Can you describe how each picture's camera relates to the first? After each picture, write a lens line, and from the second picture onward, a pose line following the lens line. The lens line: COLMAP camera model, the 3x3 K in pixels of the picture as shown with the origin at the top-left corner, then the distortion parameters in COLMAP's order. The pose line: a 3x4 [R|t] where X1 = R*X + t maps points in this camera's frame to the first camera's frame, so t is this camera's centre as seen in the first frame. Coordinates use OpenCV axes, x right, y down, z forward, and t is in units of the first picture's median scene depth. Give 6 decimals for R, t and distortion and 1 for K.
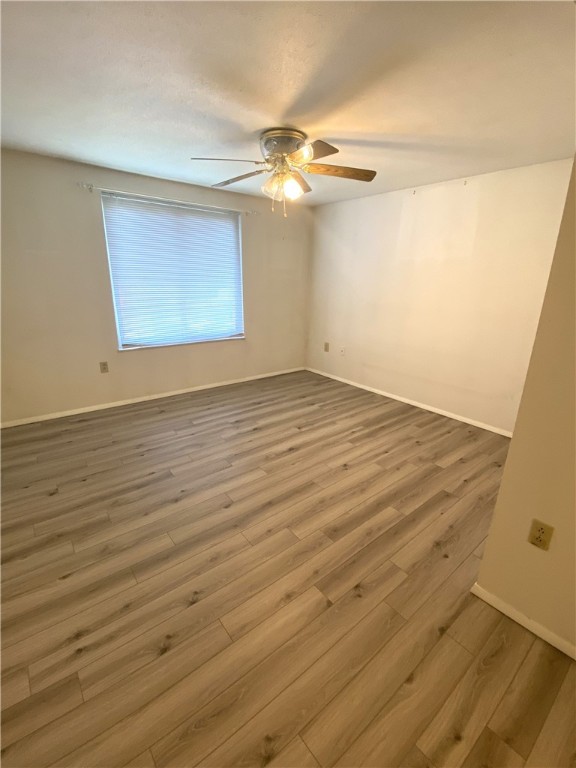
lens RADIAL K [[307.3, 0, 289.5], [0, 307.3, 369.9], [0, 0, 1]] dist [0.022323, -0.000120]
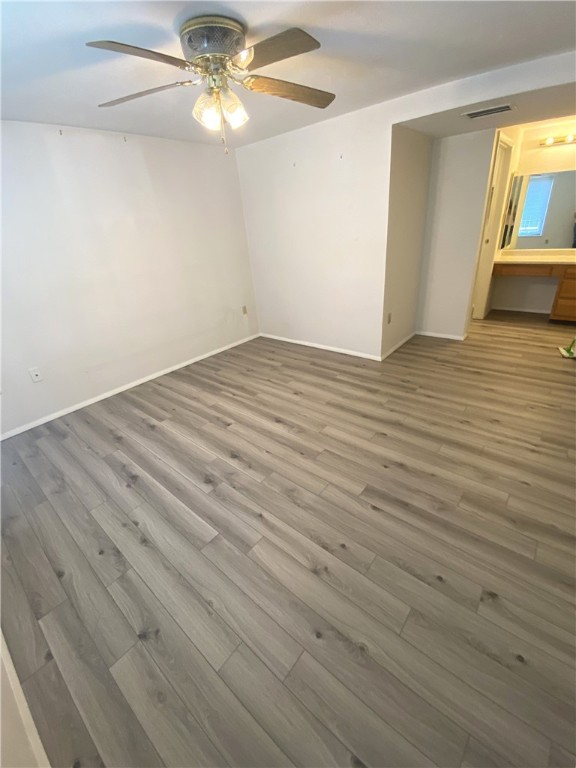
lens RADIAL K [[321.4, 0, 292.0], [0, 321.4, 369.6], [0, 0, 1]] dist [0.032765, -0.000303]
pose [[-0.152884, -0.415007, 0.896881, -0.813368], [0.361701, 0.821080, 0.441589, -0.290525], [-0.919673, 0.391915, 0.024578, 0.870576]]
